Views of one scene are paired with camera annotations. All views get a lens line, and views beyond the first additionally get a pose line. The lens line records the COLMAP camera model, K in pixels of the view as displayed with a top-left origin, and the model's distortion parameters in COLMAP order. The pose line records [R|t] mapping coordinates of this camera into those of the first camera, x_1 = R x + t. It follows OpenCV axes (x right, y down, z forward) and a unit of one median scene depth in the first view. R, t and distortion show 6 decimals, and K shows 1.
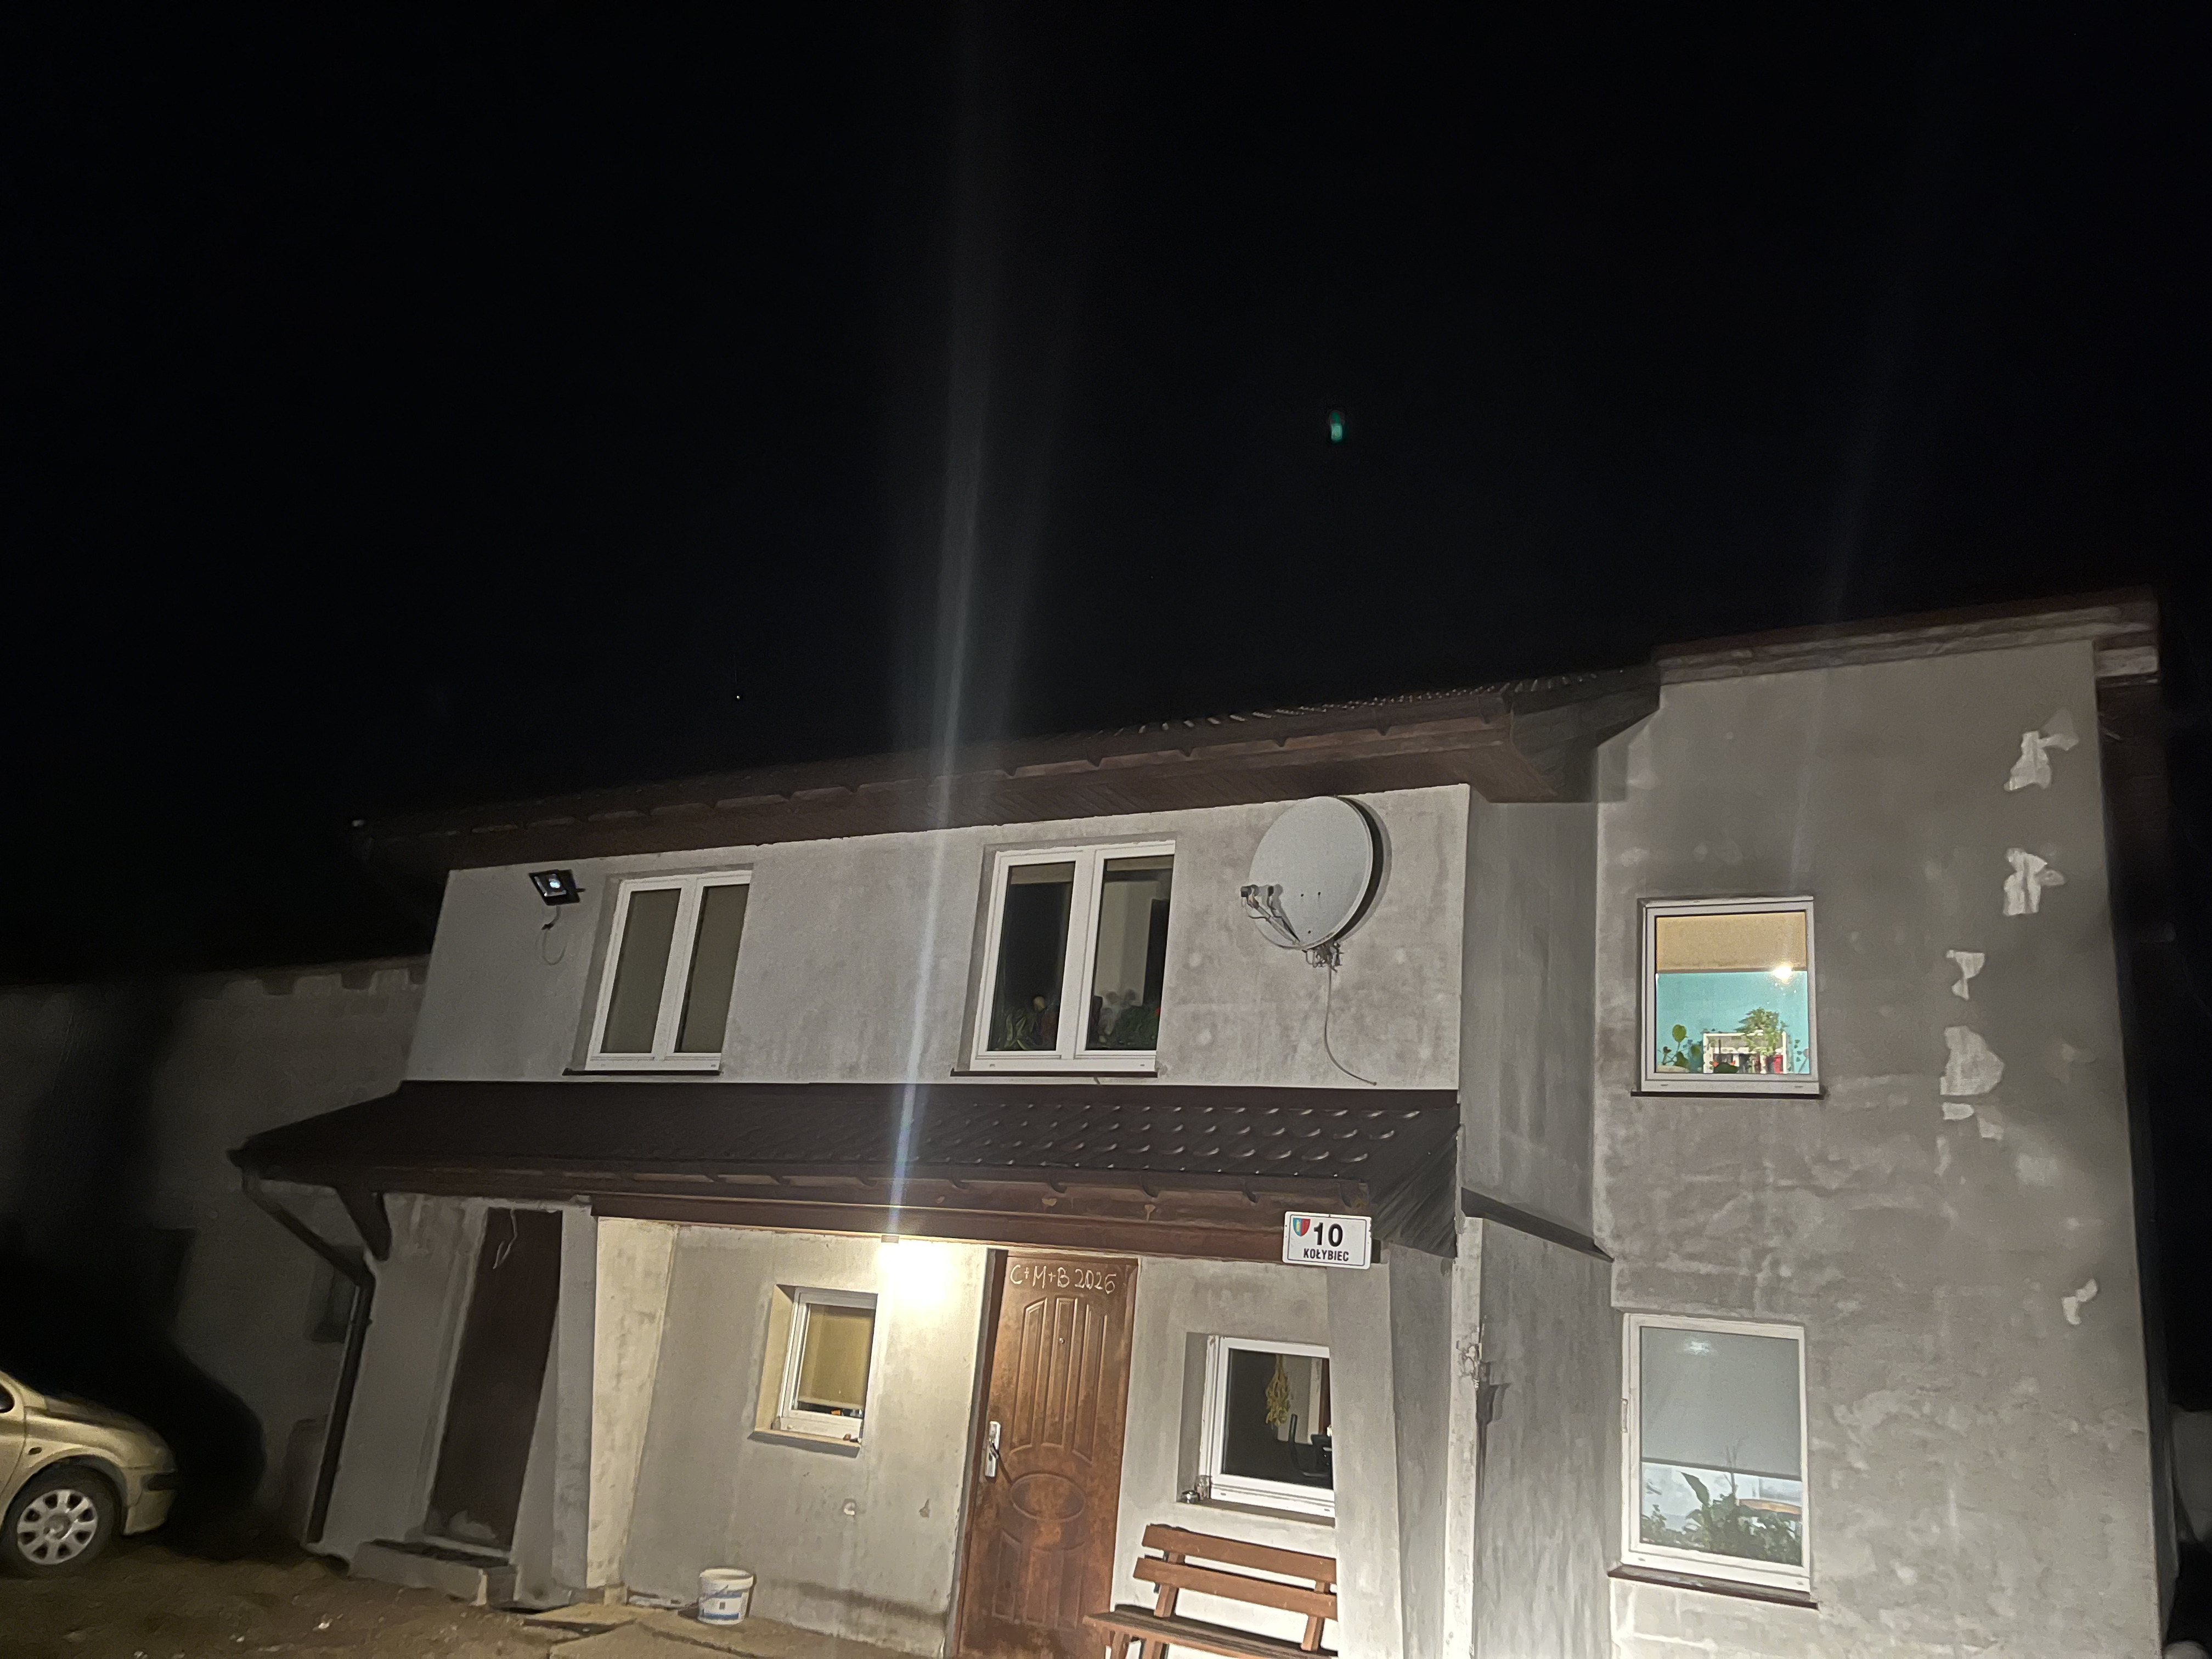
lens RADIAL K [[1645.1, 0, 1111.7], [0, 1645.1, 772.4], [0, 0, 1]] dist [0.081273, -0.102334]
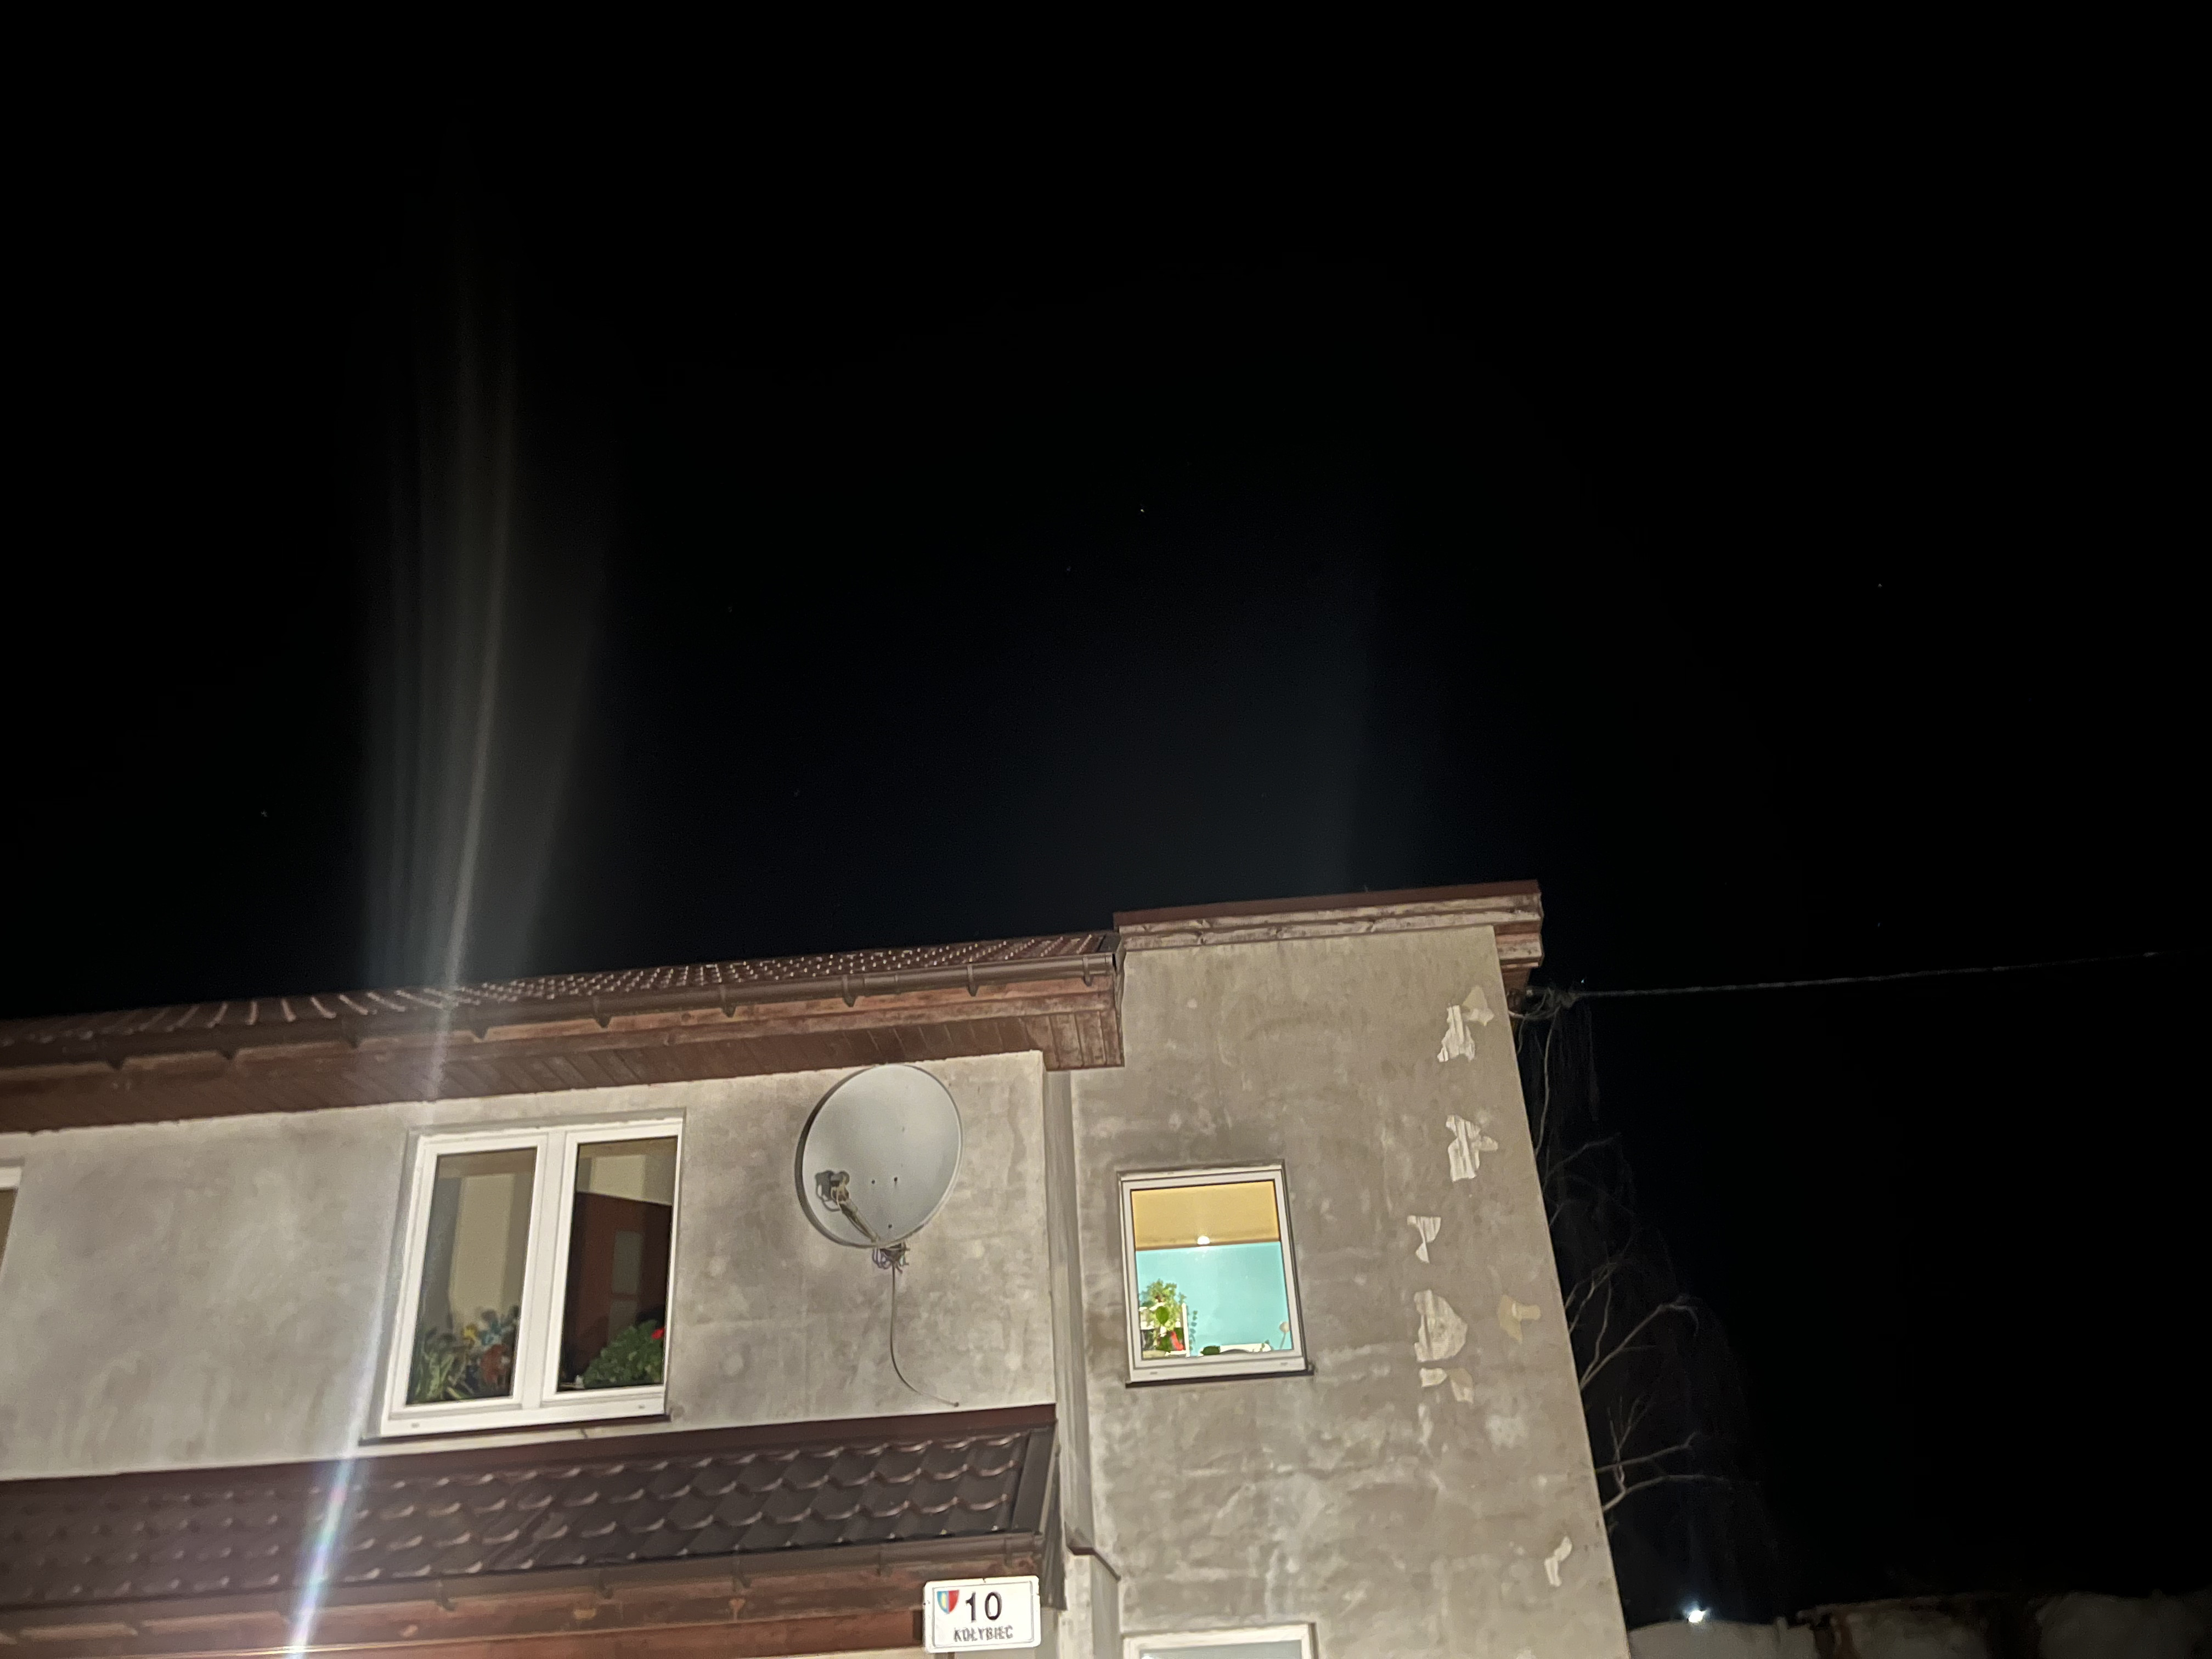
lens RADIAL K [[1645.1, 0, 1111.7], [0, 1645.1, 772.4], [0, 0, 1]] dist [0.081273, -0.102334]
pose [[0.882360, 0.085449, 0.462752, -0.174617], [-0.010985, 0.986848, -0.161279, 0.001372], [-0.470447, 0.137223, 0.871693, 0.140119]]
